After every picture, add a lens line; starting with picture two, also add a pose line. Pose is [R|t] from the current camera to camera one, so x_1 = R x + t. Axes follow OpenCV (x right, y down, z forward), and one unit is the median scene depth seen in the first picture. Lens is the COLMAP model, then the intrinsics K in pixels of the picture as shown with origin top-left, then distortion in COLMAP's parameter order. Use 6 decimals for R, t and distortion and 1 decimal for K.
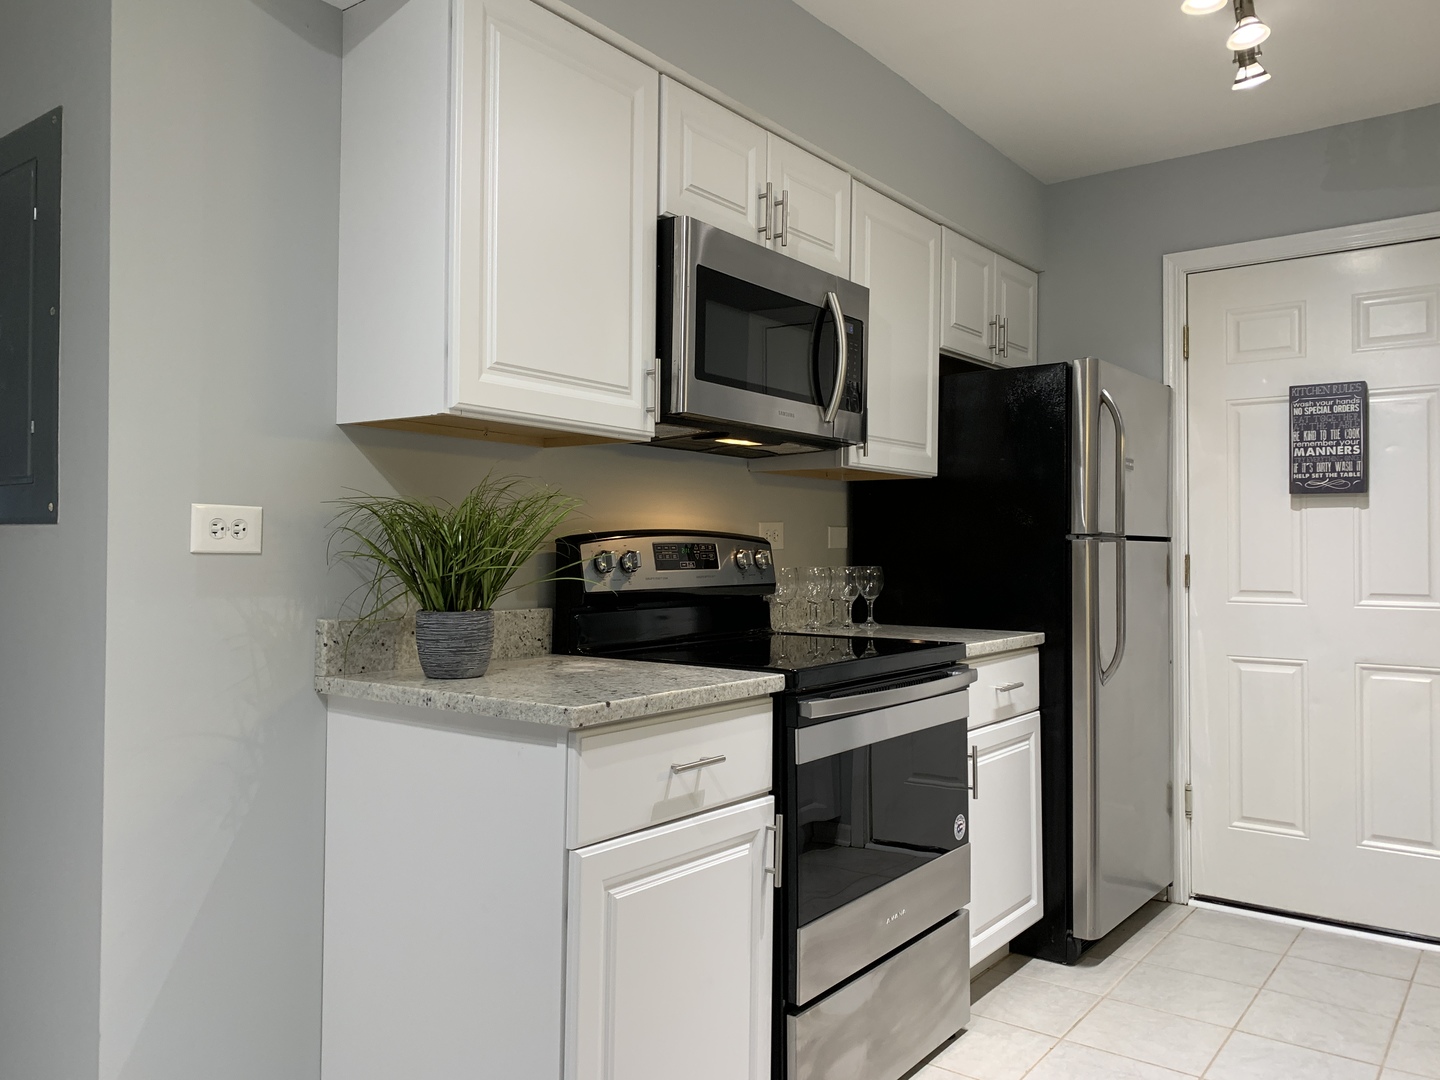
lens RADIAL K [[1116.9, 0, 720.0], [0, 1116.9, 540.0], [0, 0, 1]] dist [0.125260, -0.098638]
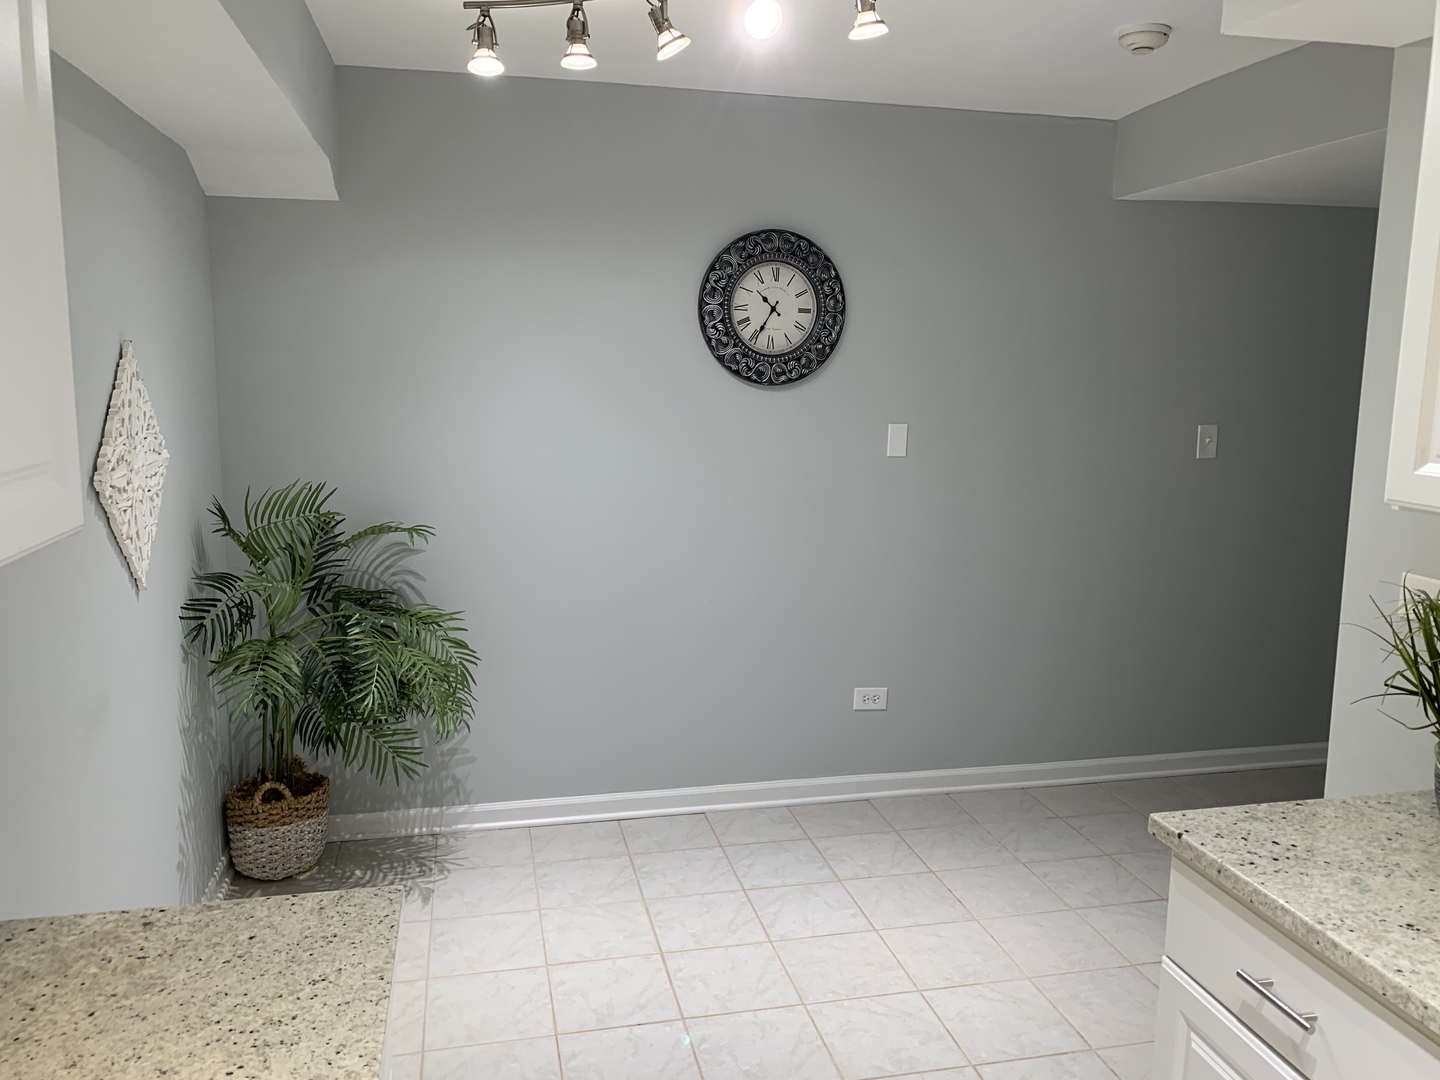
lens RADIAL K [[1116.9, 0, 720.0], [0, 1116.9, 540.0], [0, 0, 1]] dist [0.125260, -0.098638]
pose [[-0.653237, 0.098952, -0.750660, 0.431940], [-0.019895, 0.988838, 0.147662, -0.119331], [0.756892, 0.111393, -0.643977, 0.655792]]
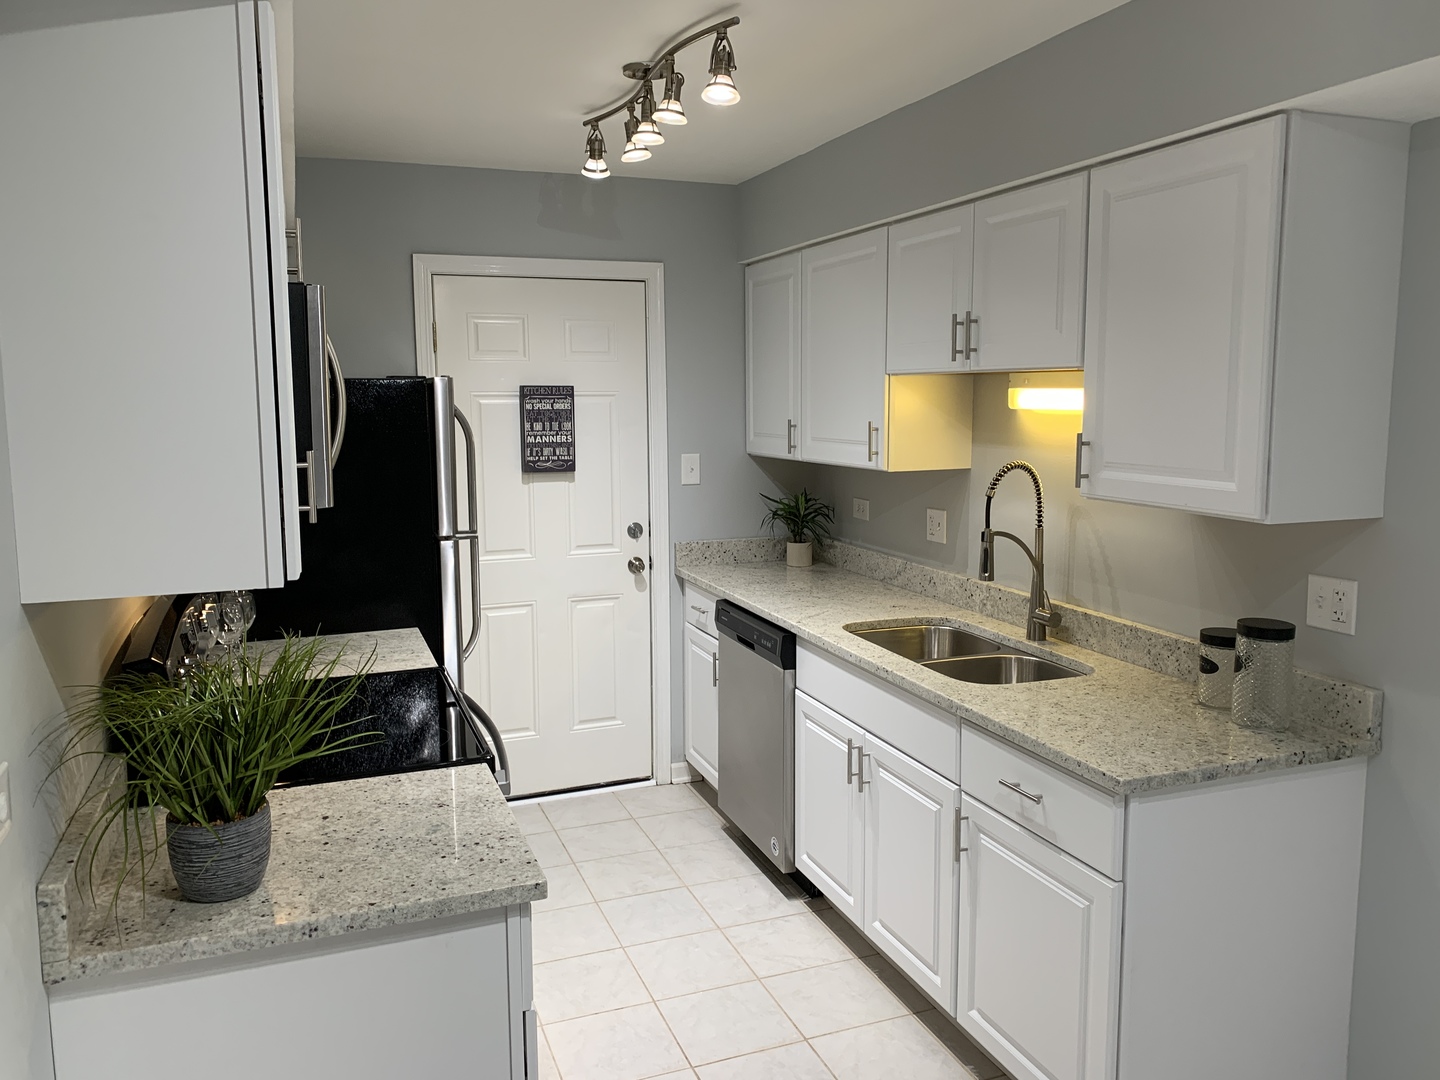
lens RADIAL K [[1116.9, 0, 720.0], [0, 1116.9, 540.0], [0, 0, 1]] dist [0.125260, -0.098638]
pose [[0.541697, -0.123933, 0.831387, -0.417620], [0.003660, 0.989410, 0.145104, -0.146947], [-0.840566, -0.075559, 0.536414, 0.166892]]
